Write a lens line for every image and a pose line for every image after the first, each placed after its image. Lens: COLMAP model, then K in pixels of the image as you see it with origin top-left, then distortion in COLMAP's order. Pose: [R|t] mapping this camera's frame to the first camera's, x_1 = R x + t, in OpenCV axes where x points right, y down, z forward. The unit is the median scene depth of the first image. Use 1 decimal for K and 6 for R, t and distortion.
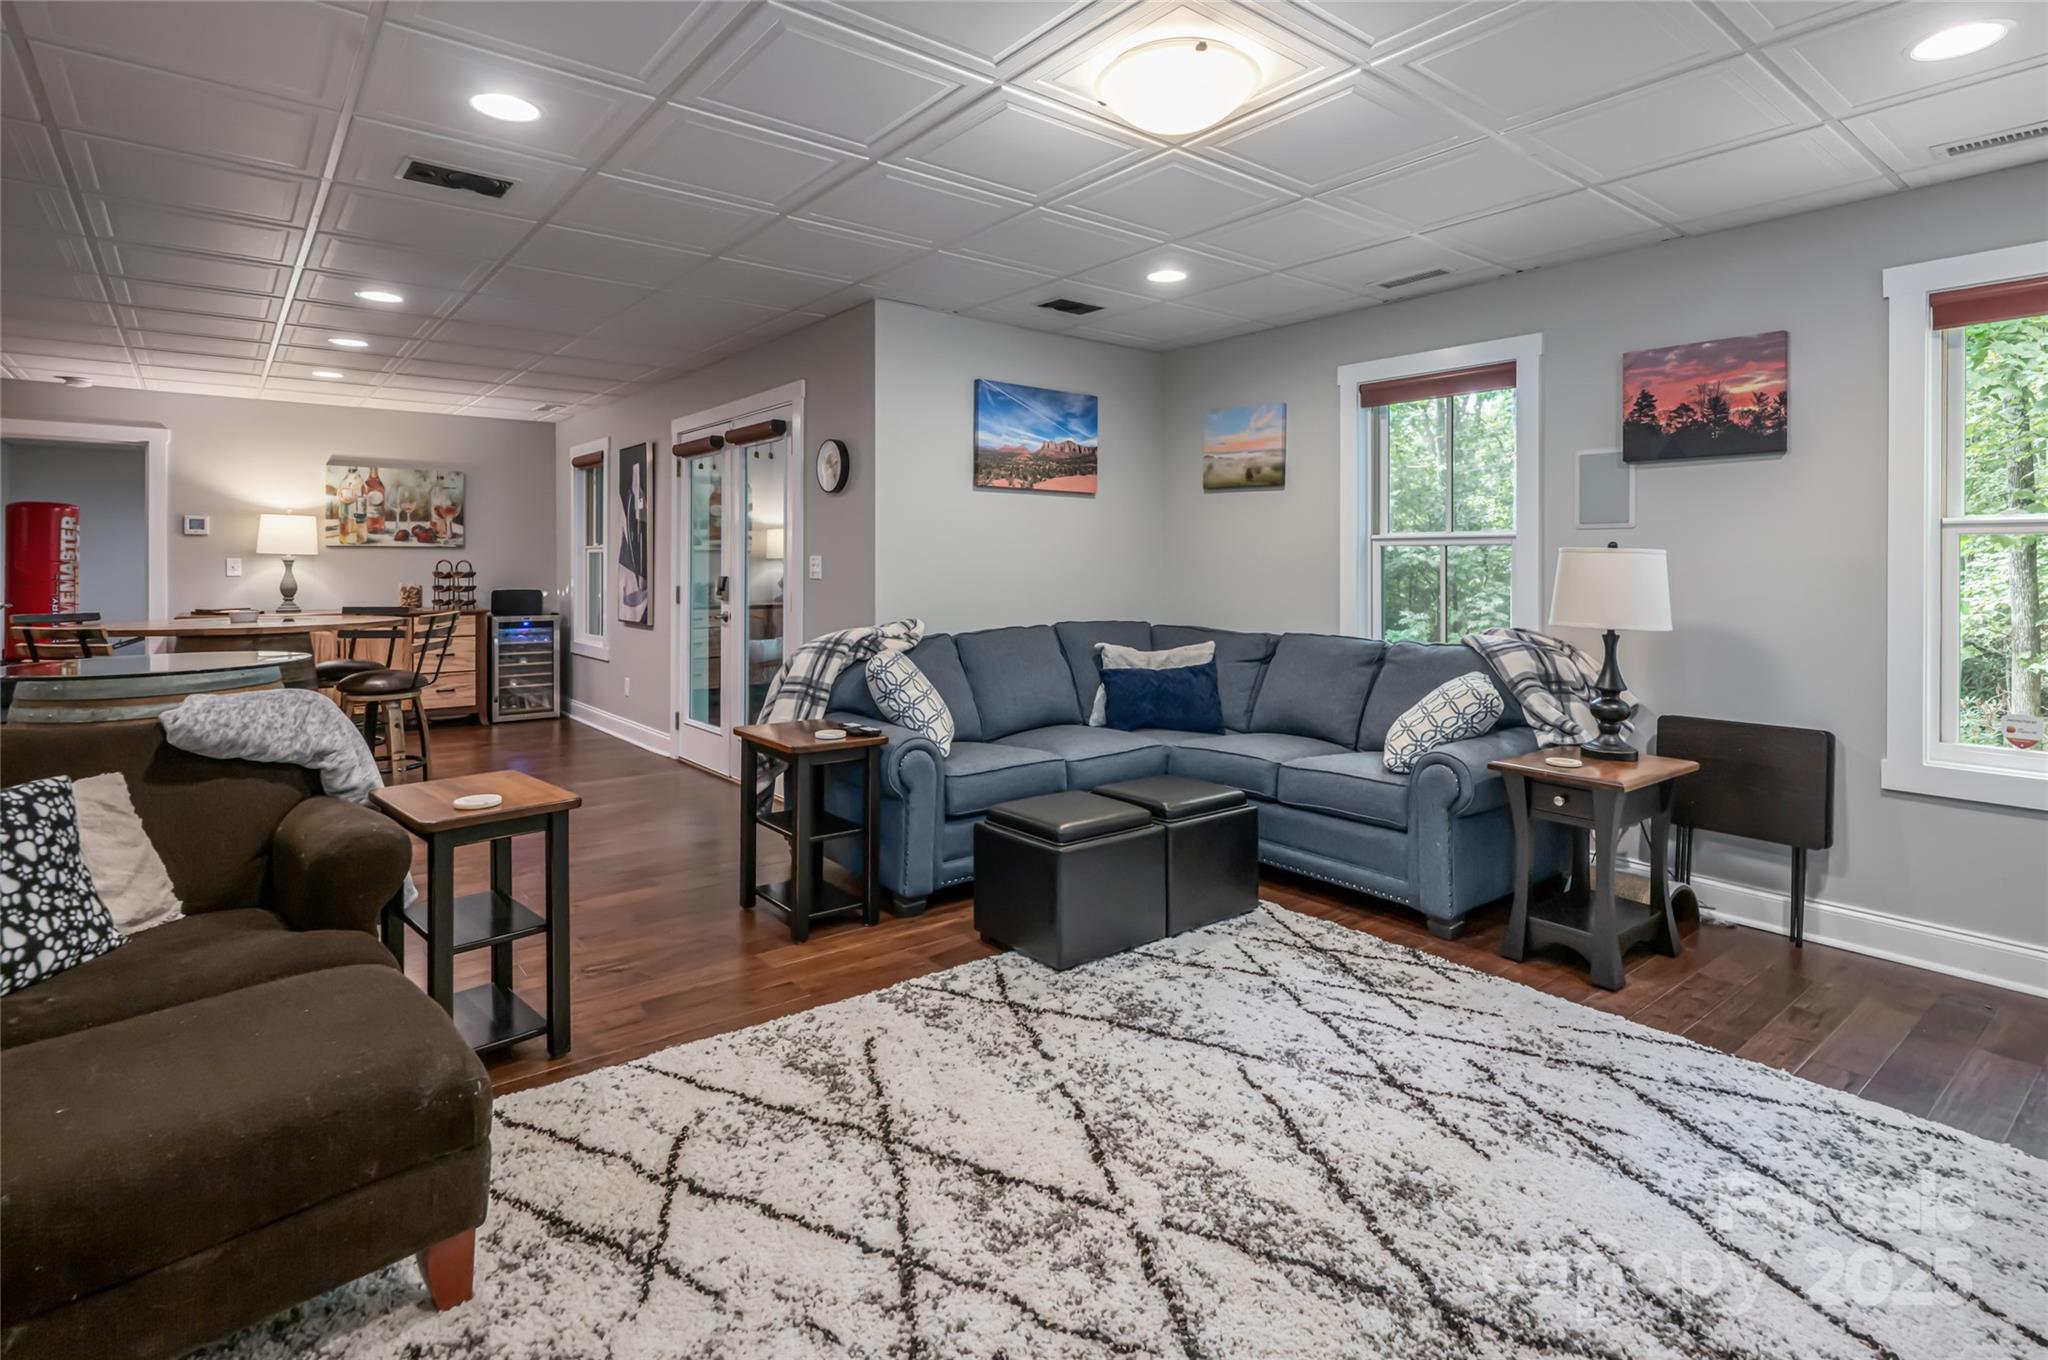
lens RADIAL K [[1018.4, 0, 1013.7], [0, 1018.4, 558.2], [0, 0, 1]] dist [0.001731, 0.000078]
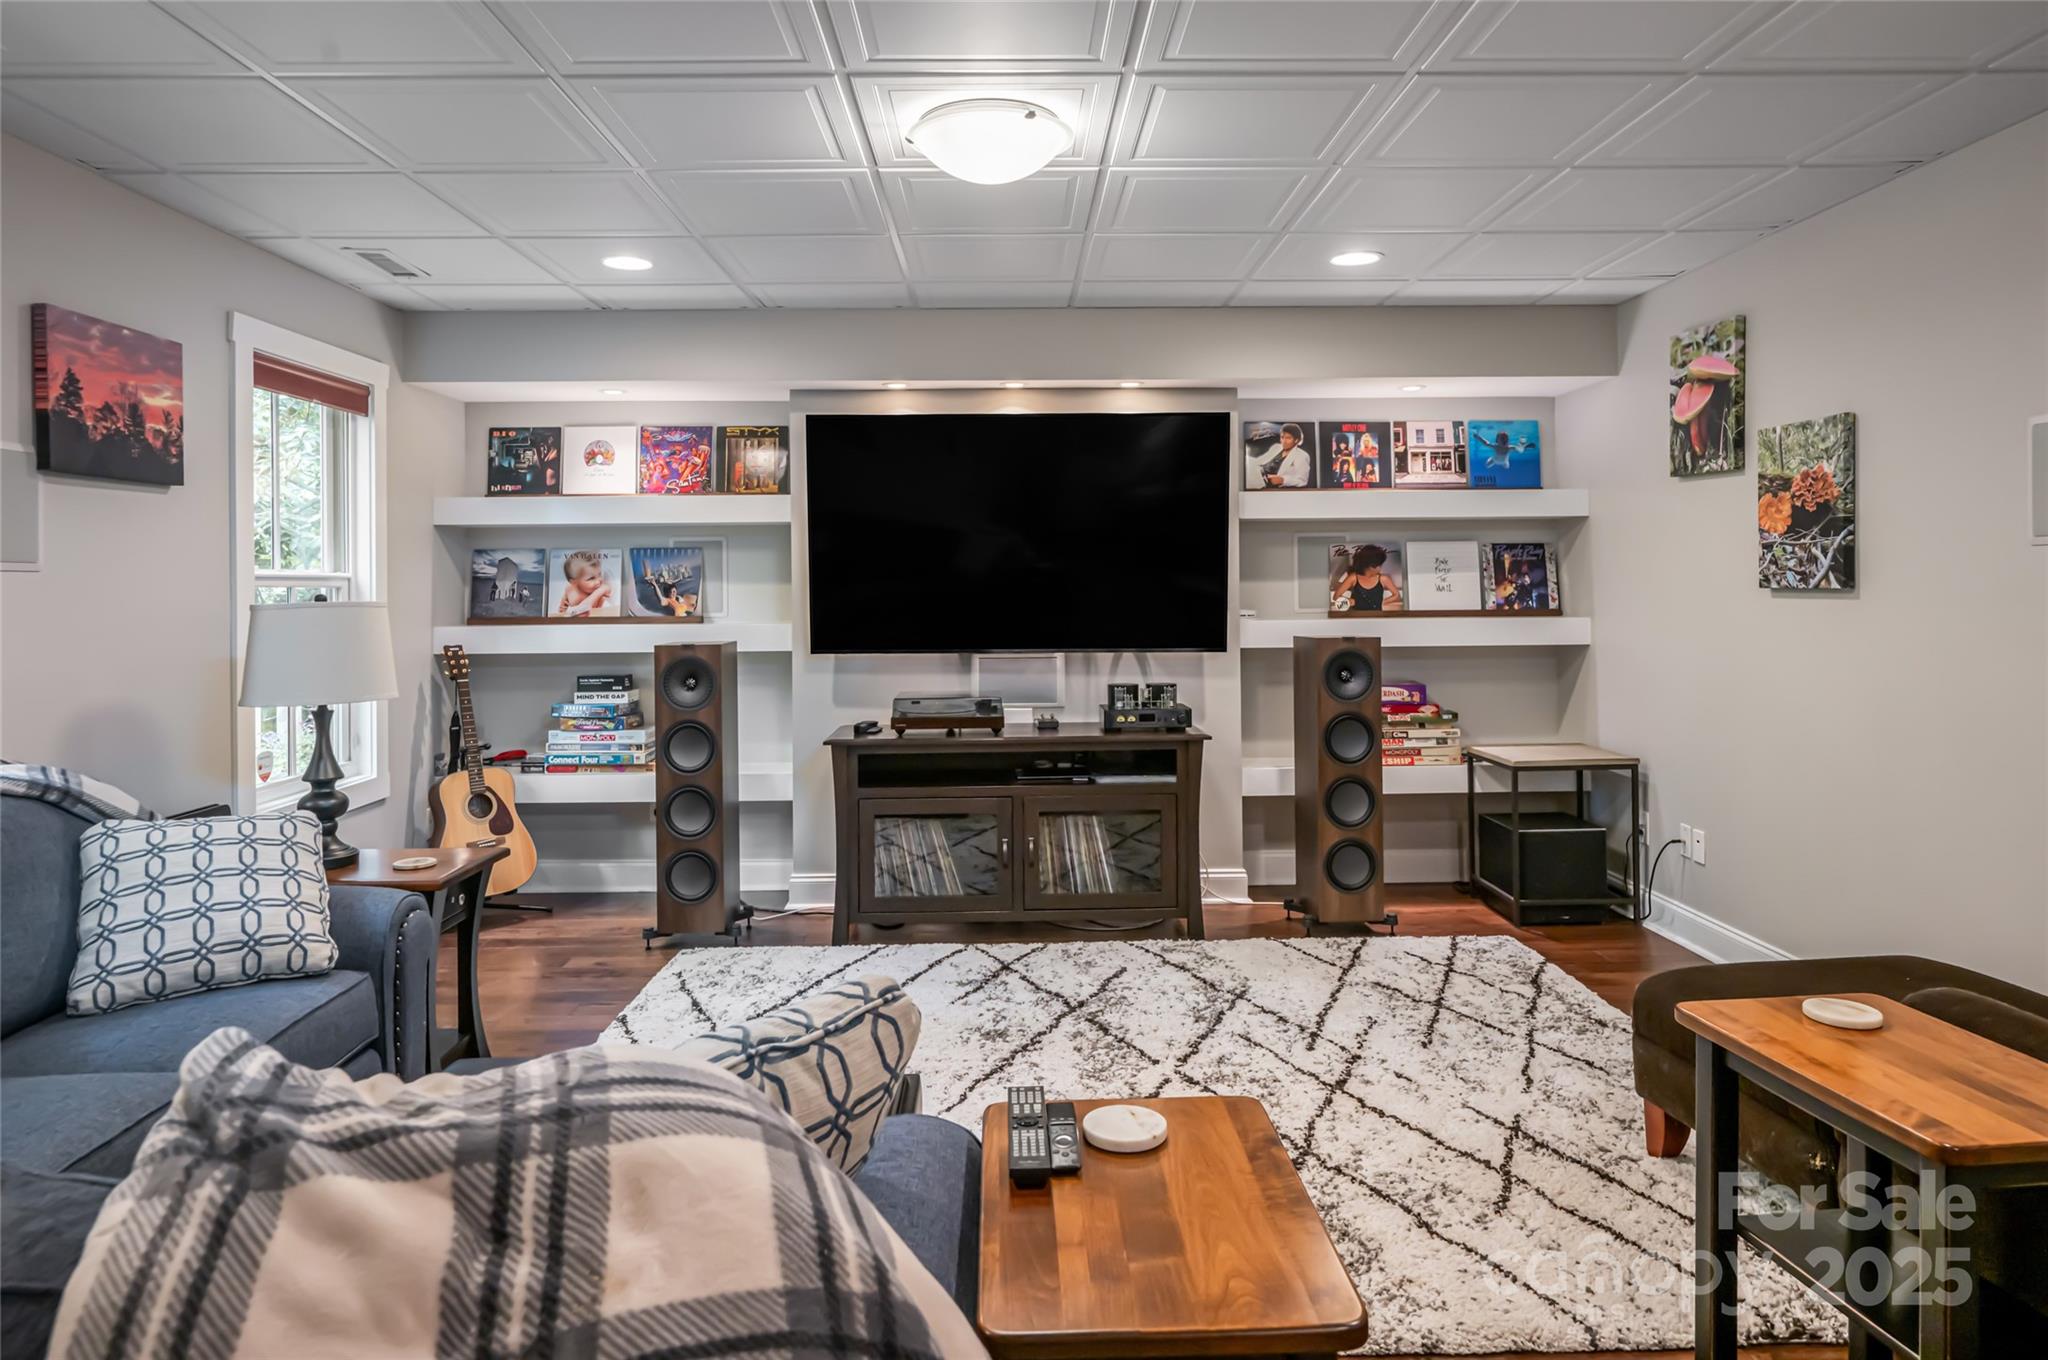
lens RADIAL K [[1238.4, 0, 1039.7], [0, 1238.4, 573.5], [0, 0, 1]] dist [-0.000431, -0.001679]
pose [[-0.806191, 0.008147, 0.591600, -0.631253], [0.004009, 0.999957, -0.008307, -0.030547], [-0.591642, -0.004326, -0.806189, 2.070105]]
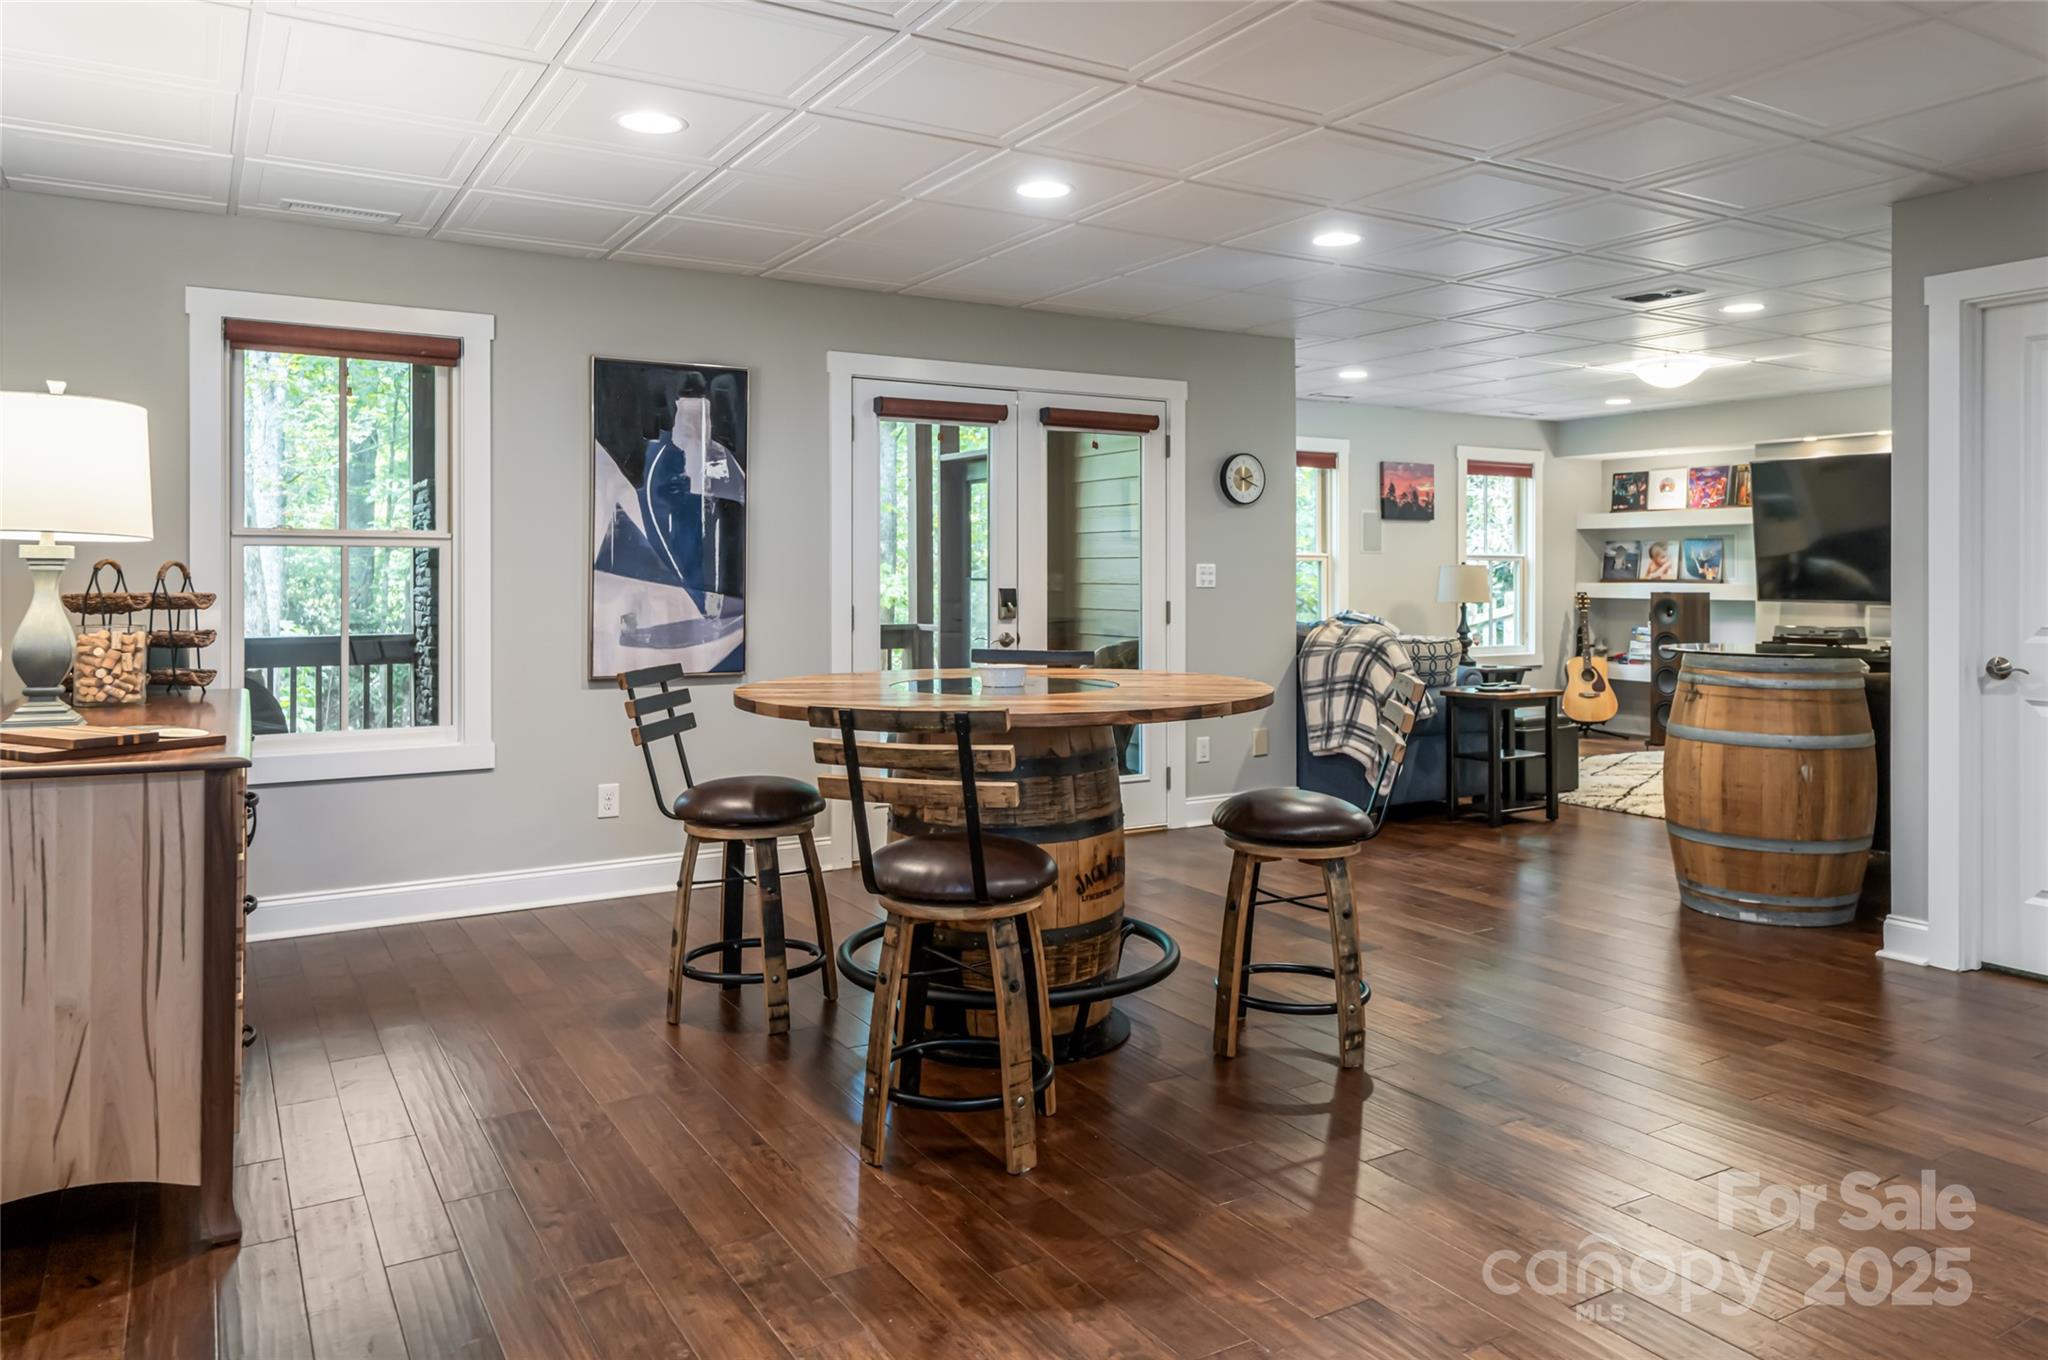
lens RADIAL K [[1401.0, 0, 1009.3], [0, 1401.0, 671.5], [0, 0, 1]] dist [0.001779, -0.002847]
pose [[0.144295, -0.068337, 0.987172, -3.483608], [-0.004402, 0.997558, 0.069700, 0.019564], [-0.989525, -0.014403, 0.143642, 2.152061]]
